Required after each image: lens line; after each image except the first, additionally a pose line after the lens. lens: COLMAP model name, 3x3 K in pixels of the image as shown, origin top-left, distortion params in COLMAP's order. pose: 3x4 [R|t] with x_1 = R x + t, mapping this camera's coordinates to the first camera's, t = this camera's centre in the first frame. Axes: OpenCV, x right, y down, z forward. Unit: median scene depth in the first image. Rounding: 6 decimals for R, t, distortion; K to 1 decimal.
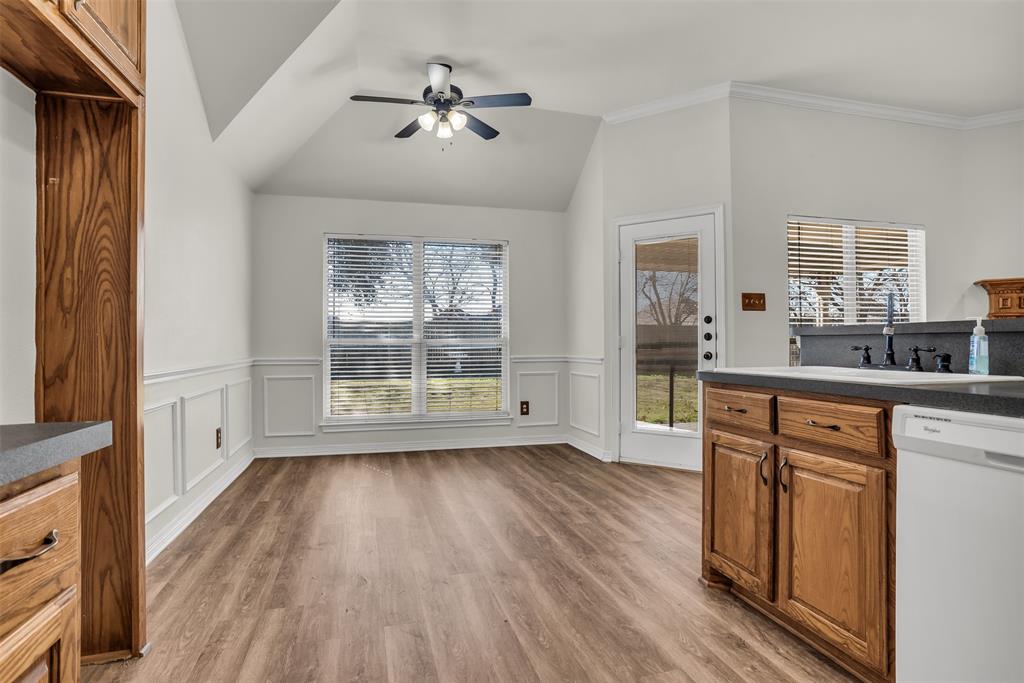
lens RADIAL K [[533.2, 0, 512.0], [0, 533.2, 341.5], [0, 0, 1]] dist [-0.078945, 0.043115]
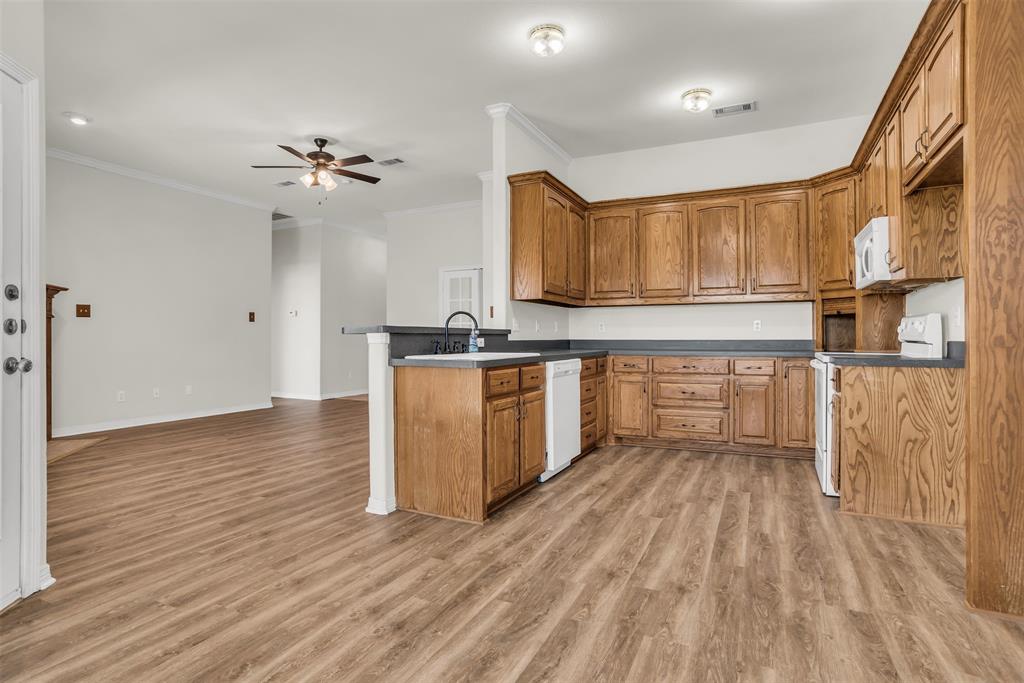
lens RADIAL K [[533.2, 0, 512.0], [0, 533.2, 341.5], [0, 0, 1]] dist [-0.078945, 0.043115]
pose [[-0.754204, 0.001994, 0.656637, -0.522250], [0.003025, 0.999995, 0.000437, 0.010563], [-0.656633, 0.002316, -0.754206, 1.868283]]
